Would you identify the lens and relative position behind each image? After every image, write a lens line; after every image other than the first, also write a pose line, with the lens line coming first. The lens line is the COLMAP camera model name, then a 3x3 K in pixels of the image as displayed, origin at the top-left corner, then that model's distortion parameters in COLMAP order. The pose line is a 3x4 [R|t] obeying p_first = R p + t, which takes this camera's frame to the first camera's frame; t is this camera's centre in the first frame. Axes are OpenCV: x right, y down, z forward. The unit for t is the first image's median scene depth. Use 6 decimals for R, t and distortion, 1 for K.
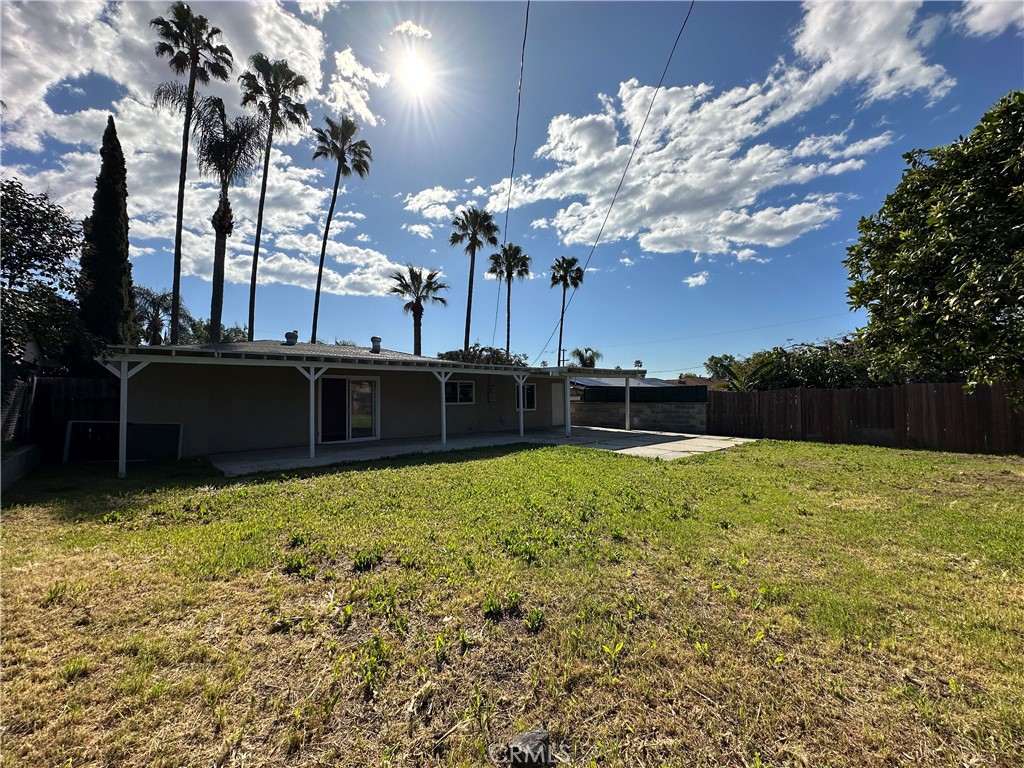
lens RADIAL K [[412.4, 0, 517.4], [0, 412.4, 383.1], [0, 0, 1]] dist [-0.003824, 0.000742]
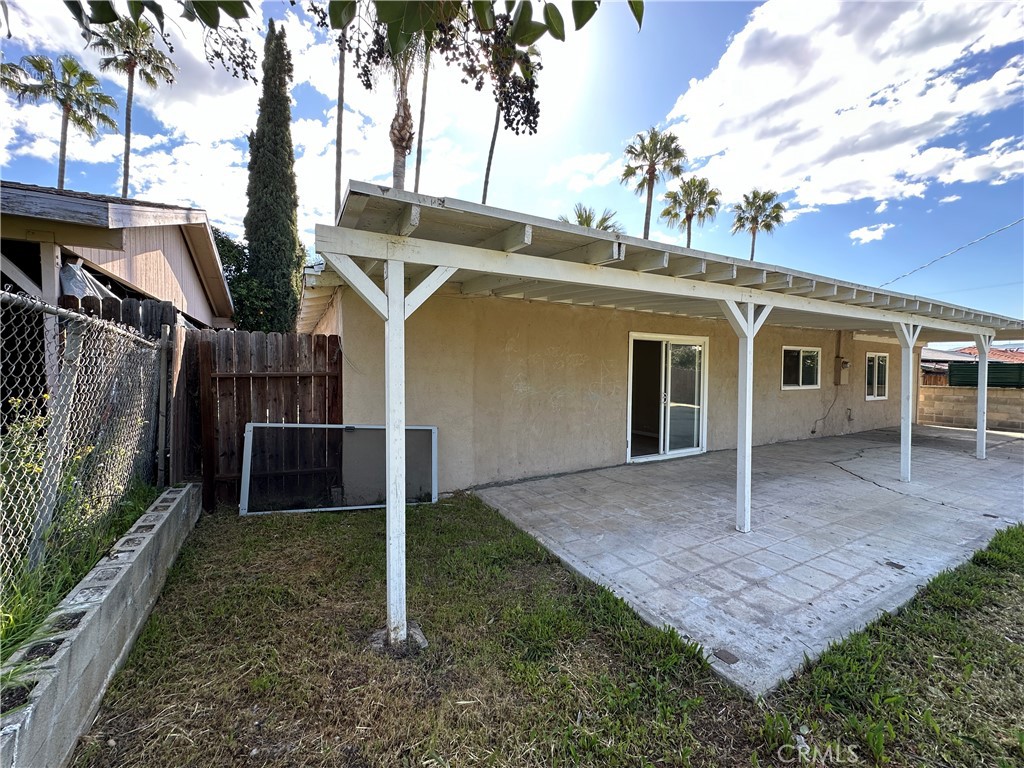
lens RADIAL K [[412.4, 0, 509.3], [0, 412.4, 378.8], [0, 0, 1]] dist [-0.003824, 0.000742]
pose [[0.970051, 0.013497, -0.242527, -0.174917], [-0.000782, 0.998623, 0.052445, 0.004305], [0.242901, -0.050685, 0.968726, 0.157718]]
